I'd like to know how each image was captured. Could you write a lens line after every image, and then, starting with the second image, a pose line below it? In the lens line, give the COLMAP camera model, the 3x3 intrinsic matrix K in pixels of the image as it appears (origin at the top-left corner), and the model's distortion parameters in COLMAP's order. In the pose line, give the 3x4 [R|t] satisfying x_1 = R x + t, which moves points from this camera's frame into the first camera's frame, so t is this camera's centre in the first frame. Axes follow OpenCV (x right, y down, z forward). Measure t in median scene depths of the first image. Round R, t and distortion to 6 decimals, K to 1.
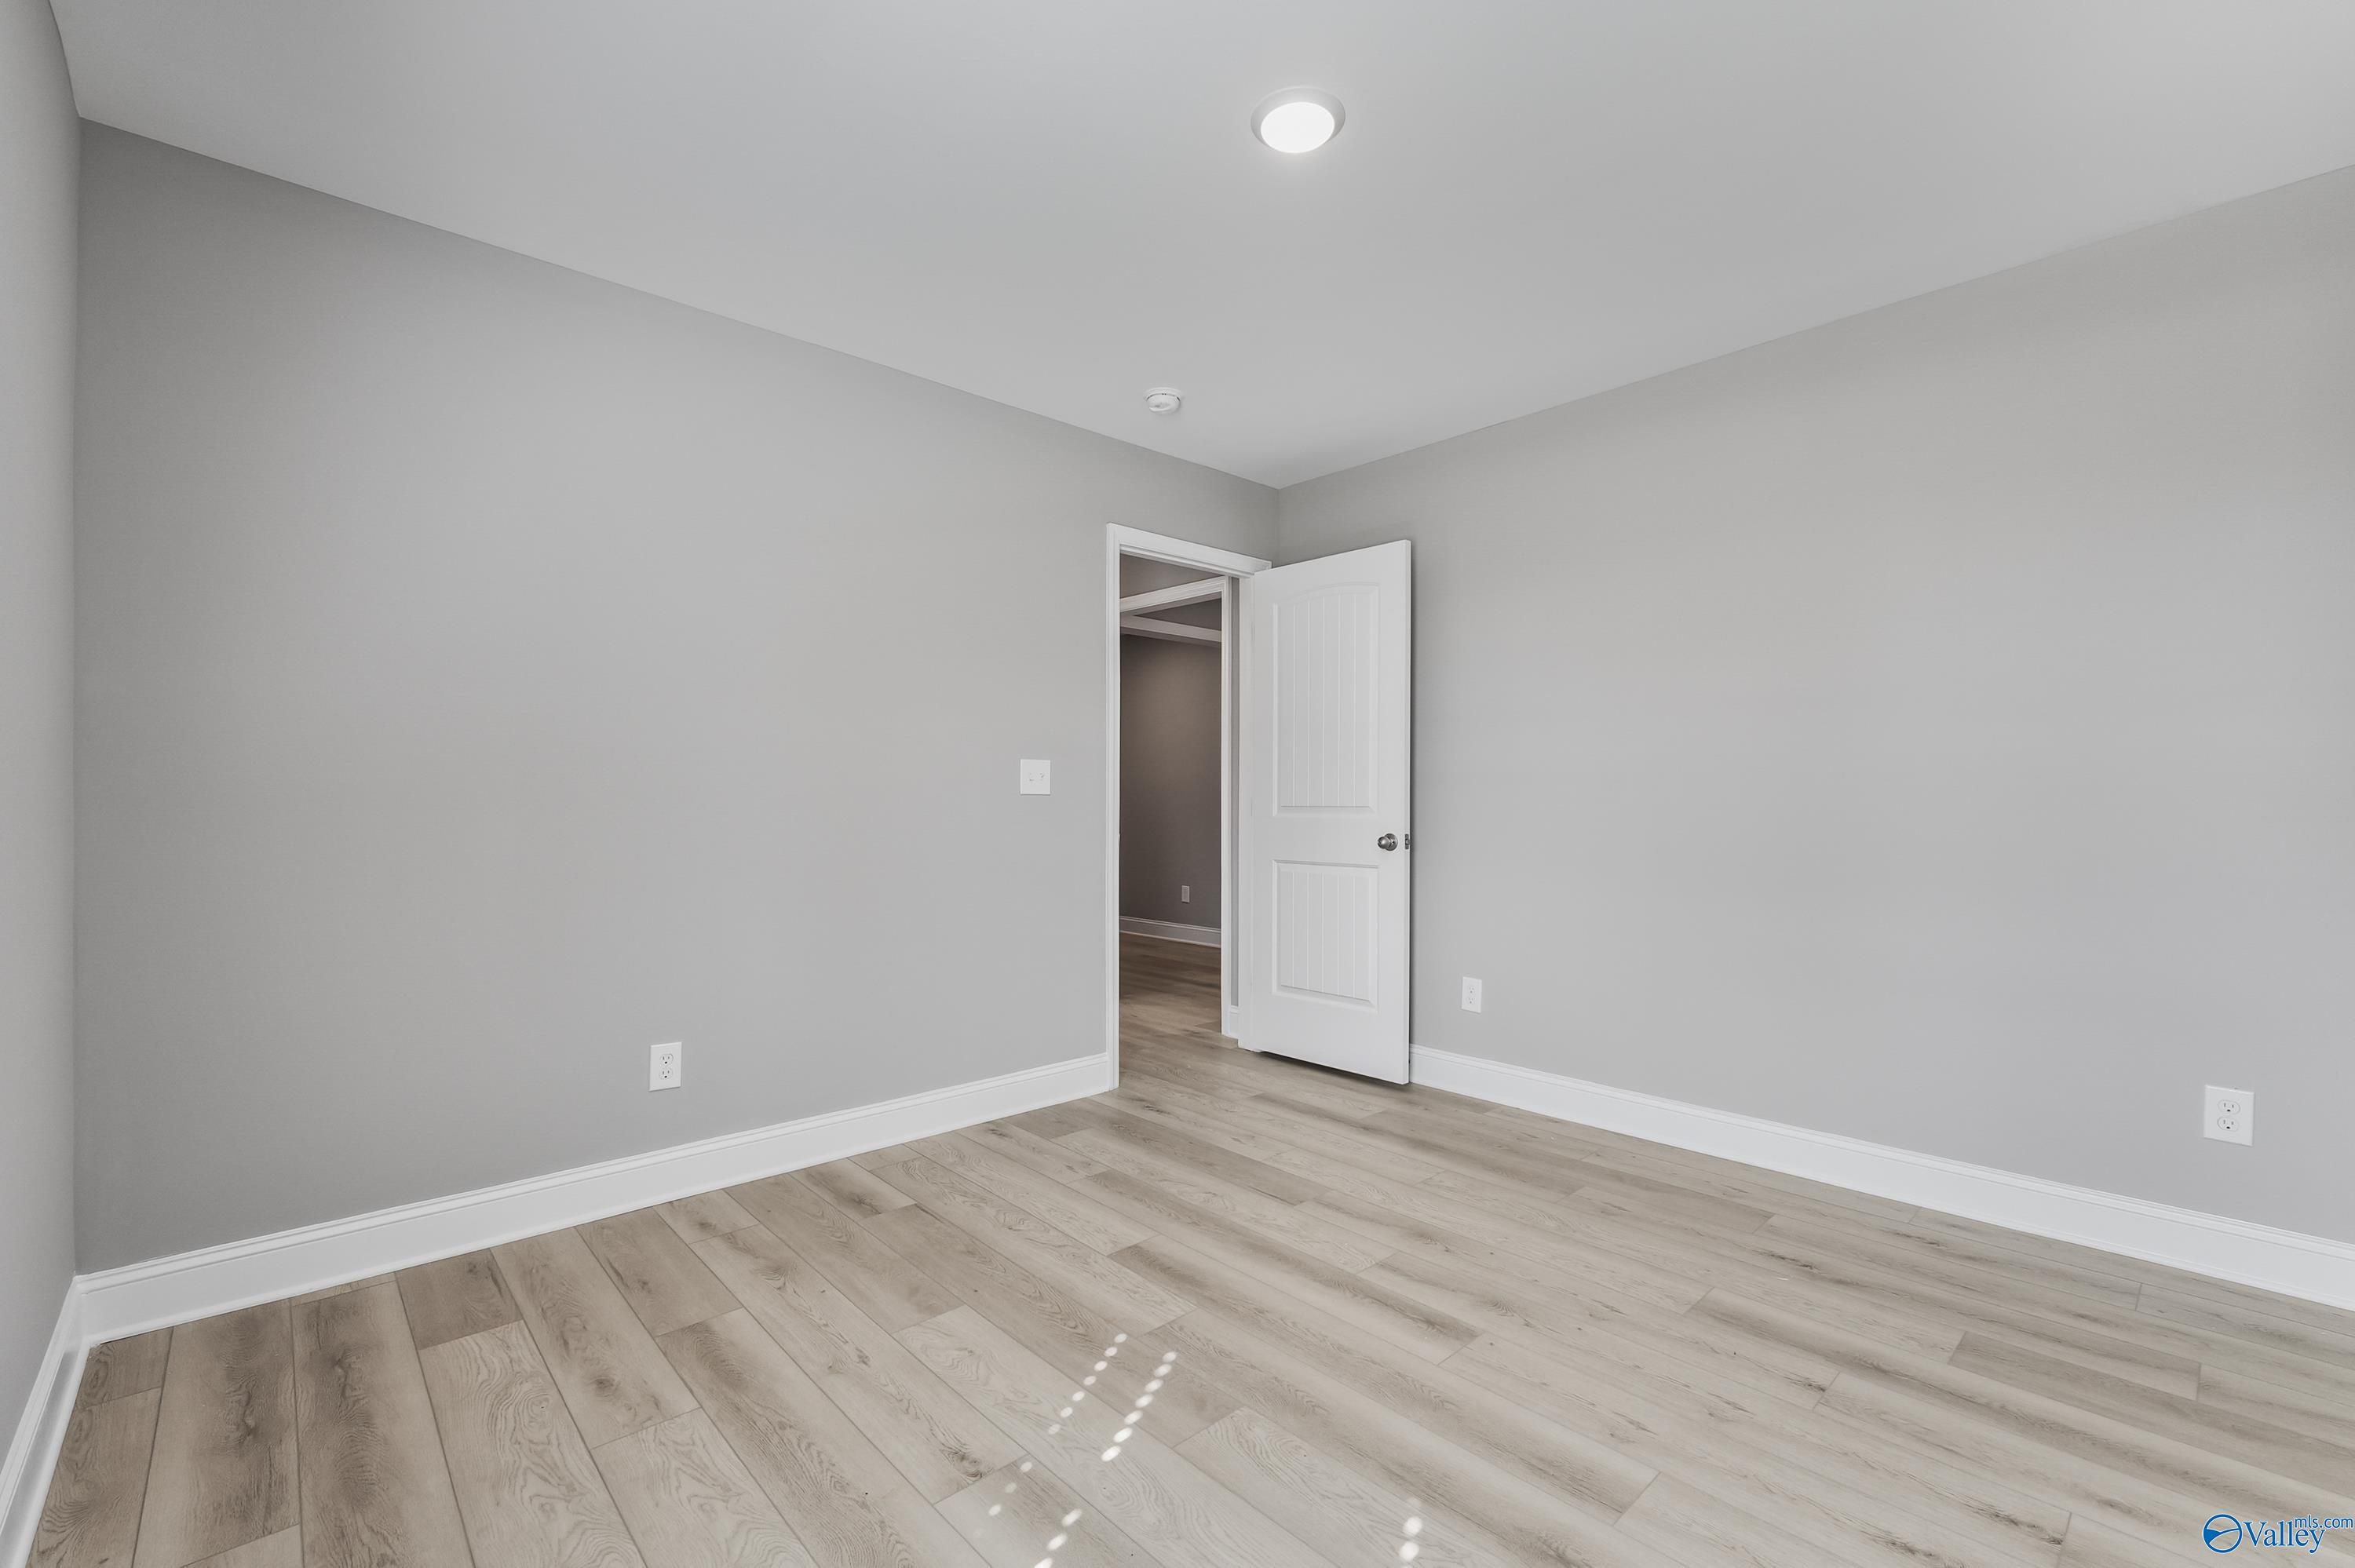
lens RADIAL K [[992.3, 0, 1190.0], [0, 992.3, 791.6], [0, 0, 1]] dist [-0.001815, -0.000992]
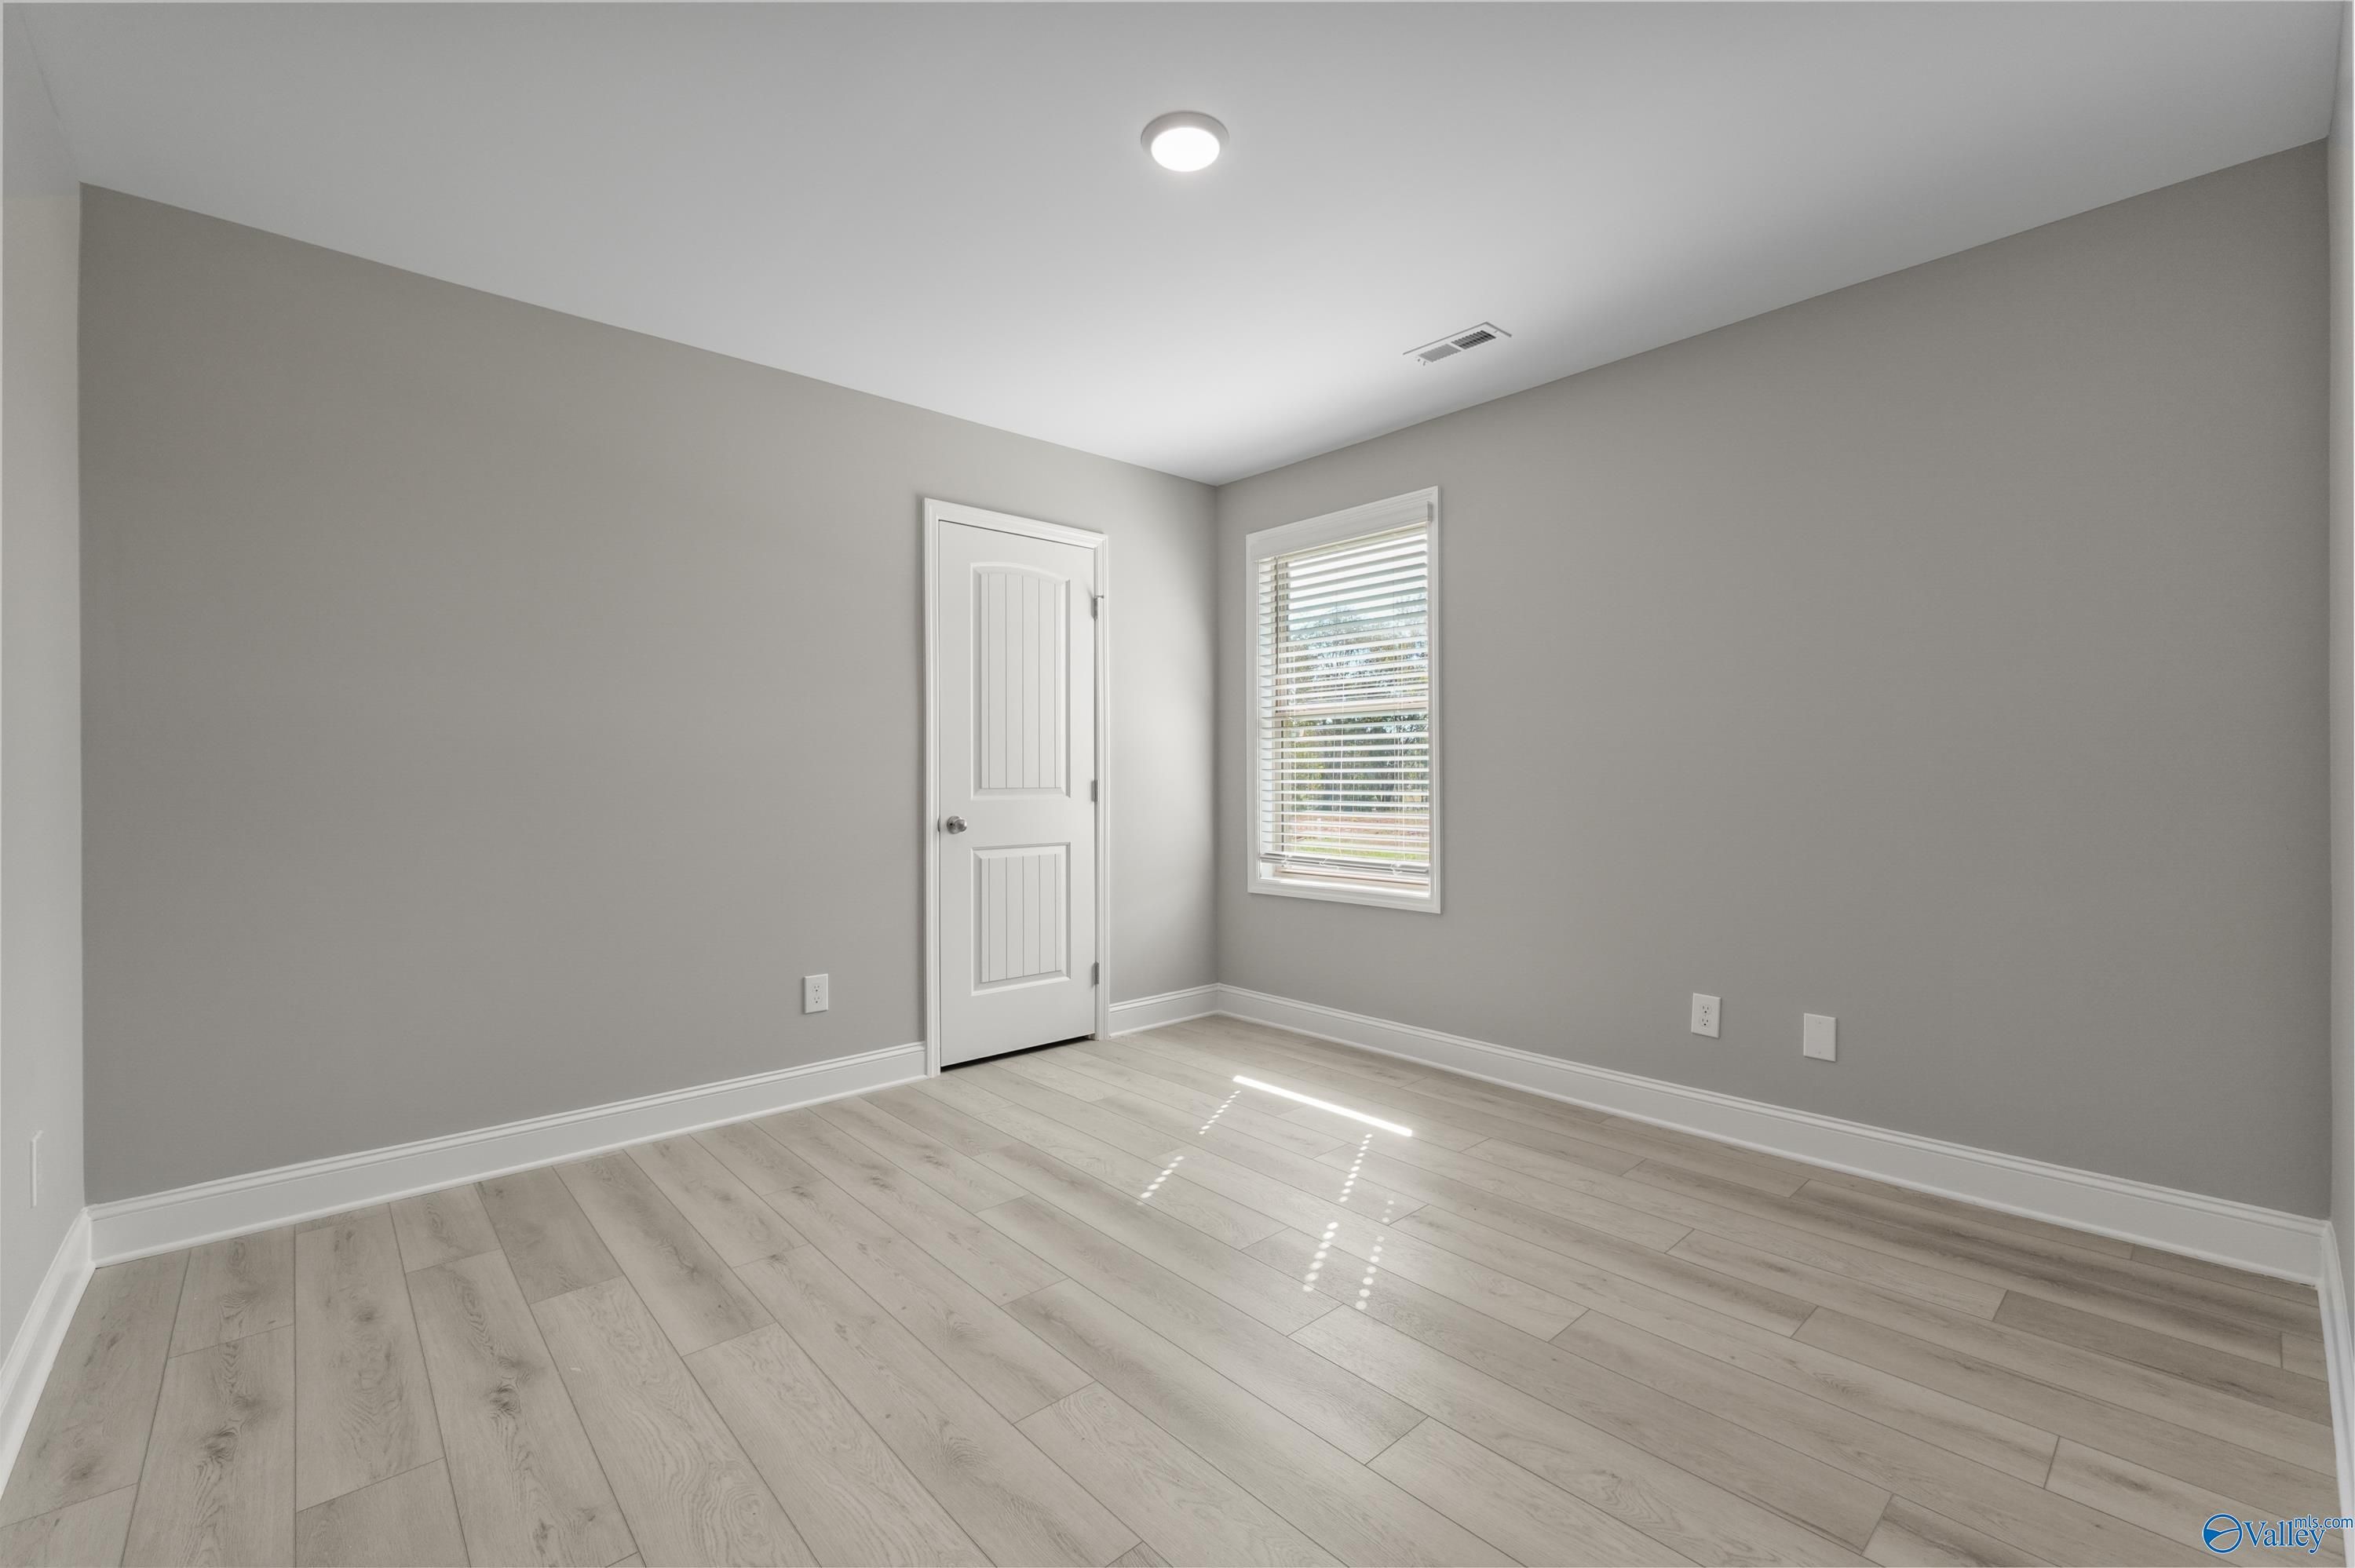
lens RADIAL K [[992.3, 0, 1176.4], [0, 992.3, 778.9], [0, 0, 1]] dist [-0.001815, -0.000992]
pose [[-0.999753, 0.001283, 0.022195, 0.098725], [0.001250, 0.999998, -0.001481, 0.008483], [-0.022197, -0.001453, -0.999753, 2.063727]]
